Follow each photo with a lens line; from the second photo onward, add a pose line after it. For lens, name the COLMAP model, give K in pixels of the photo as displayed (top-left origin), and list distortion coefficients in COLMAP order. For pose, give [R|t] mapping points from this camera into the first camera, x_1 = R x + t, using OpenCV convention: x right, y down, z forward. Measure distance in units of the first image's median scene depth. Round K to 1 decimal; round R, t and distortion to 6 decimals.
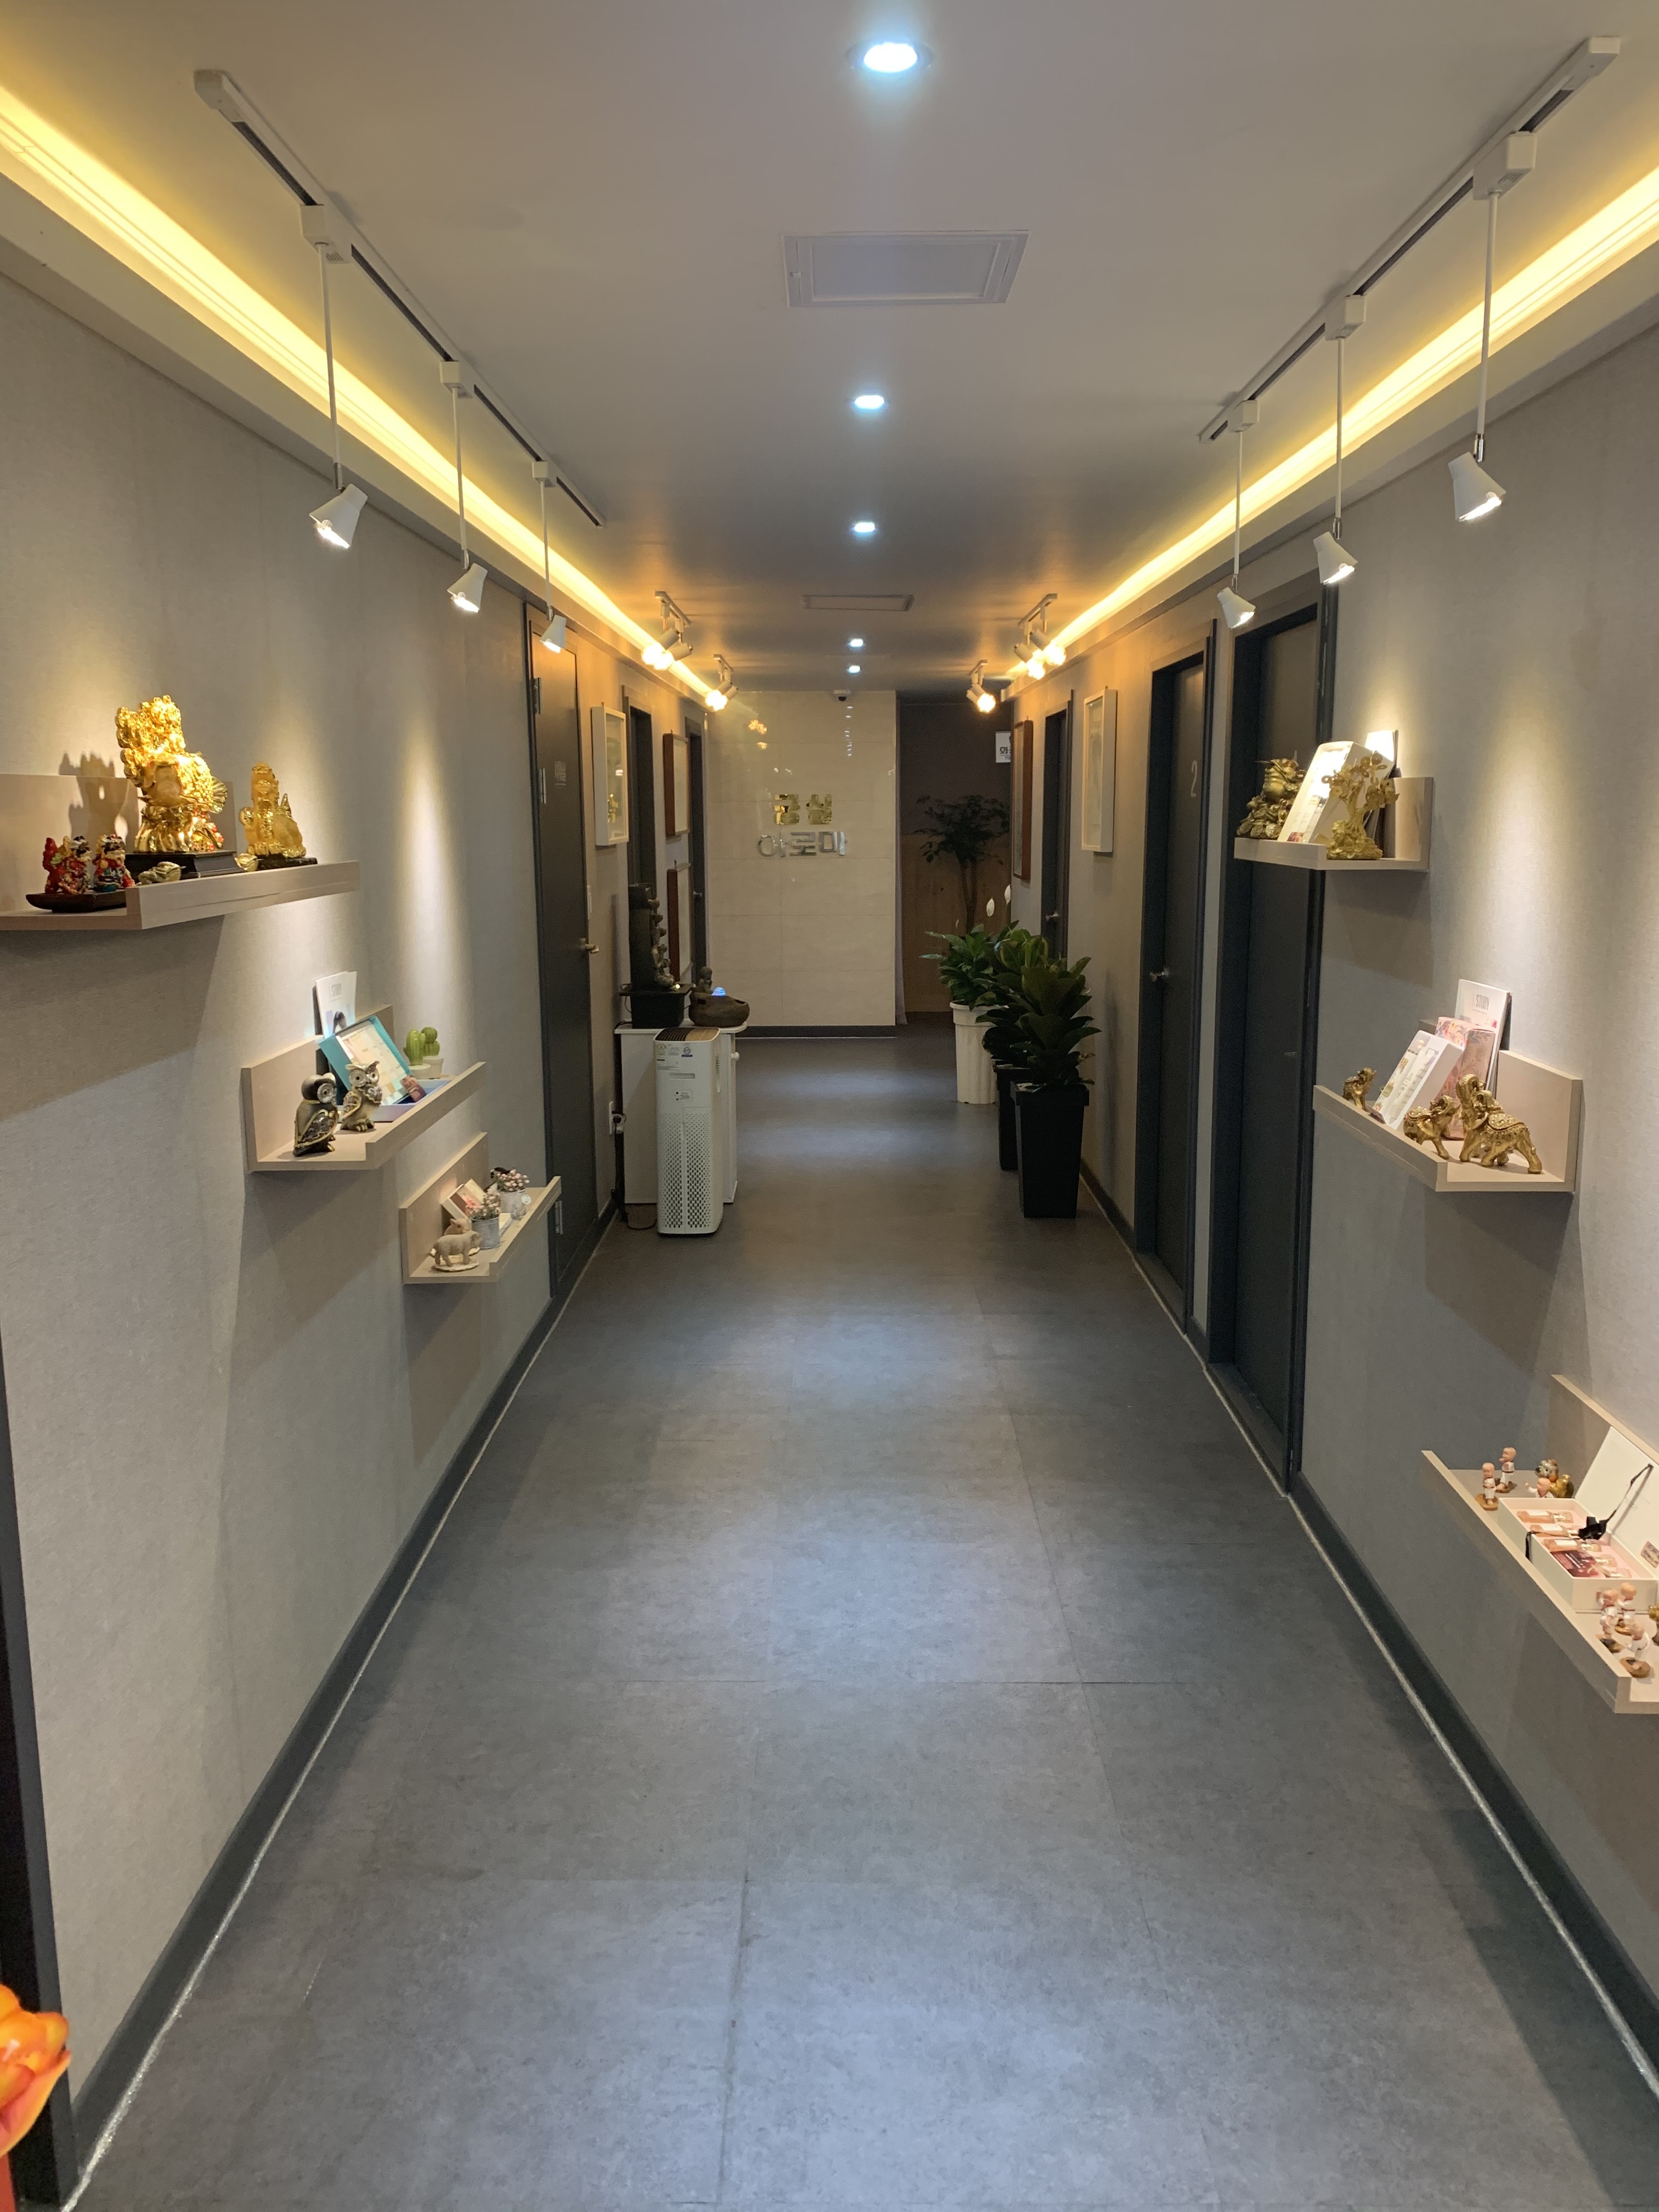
lens RADIAL K [[1690.7, 0, 829.5], [0, 1690.7, 1106.0], [0, 0, 1]] dist [0.095077, -0.133021]
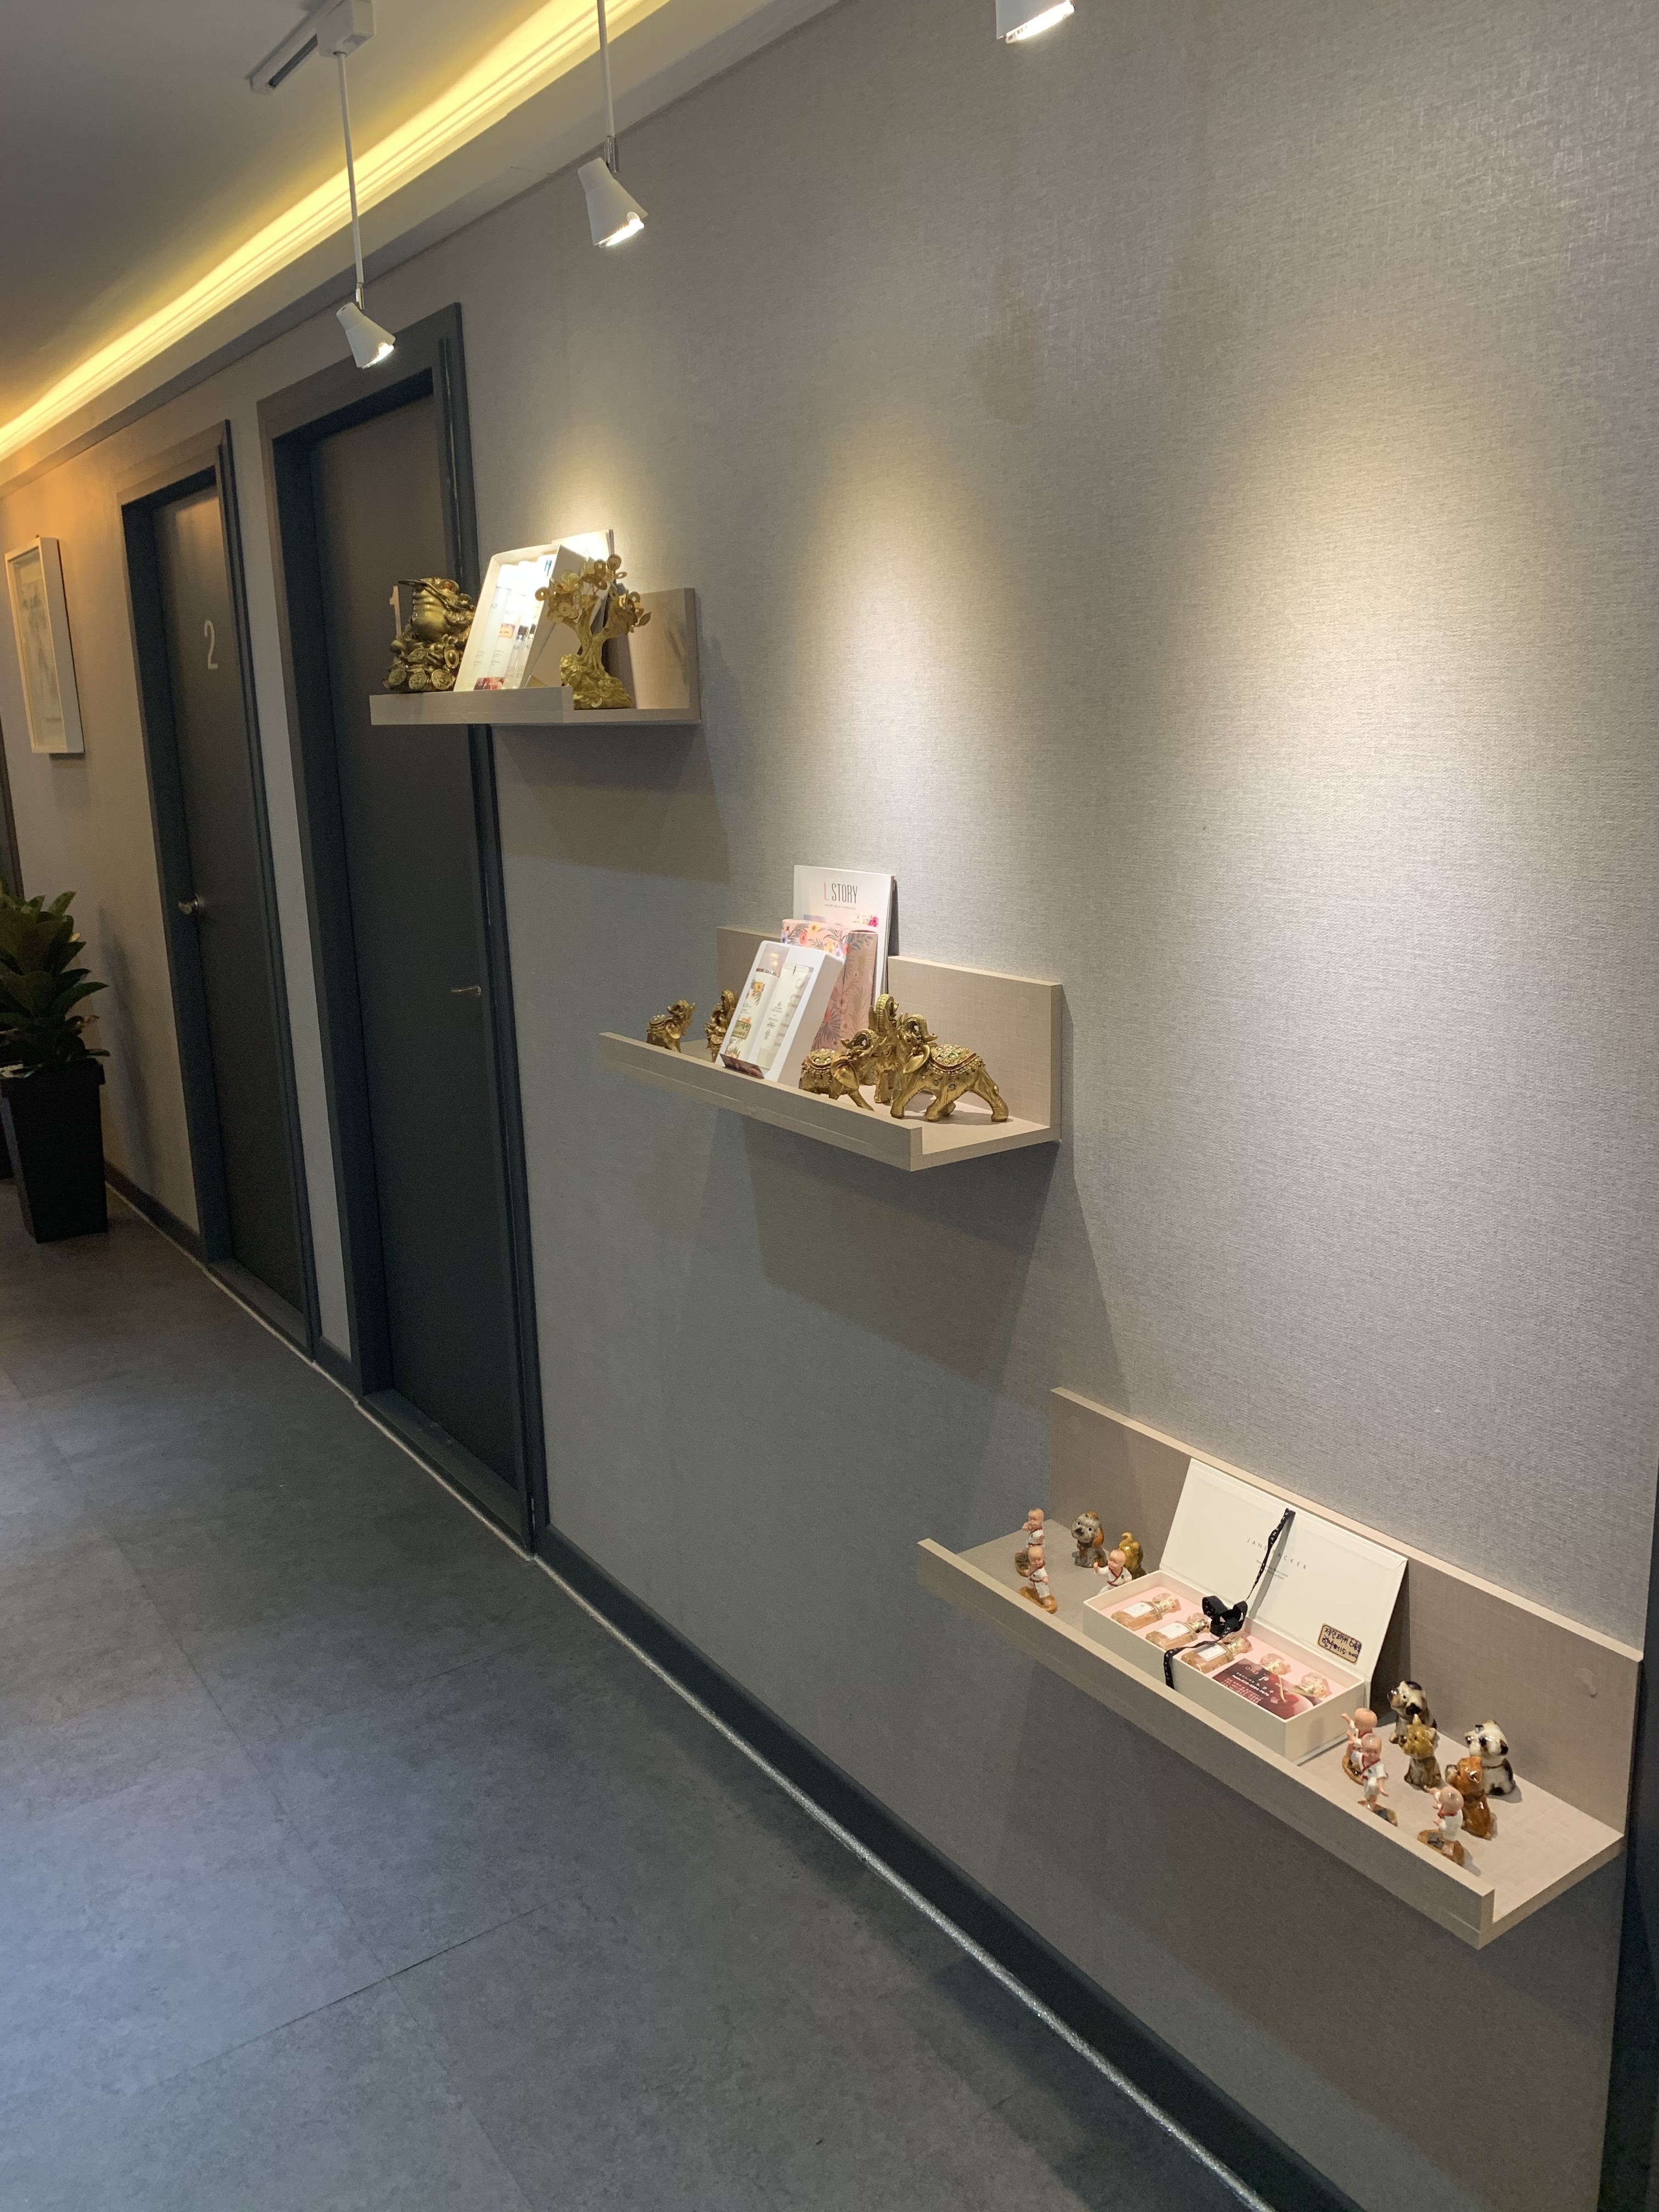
lens RADIAL K [[1732.0, 0, 827.7], [0, 1732.0, 1077.7], [0, 0, 1]] dist [0.006596, 0.003912]
pose [[0.816801, -0.148213, 0.557556, -0.035202], [0.132085, 0.988809, 0.069352, -0.029022], [-0.561596, 0.016998, 0.827237, 0.337312]]
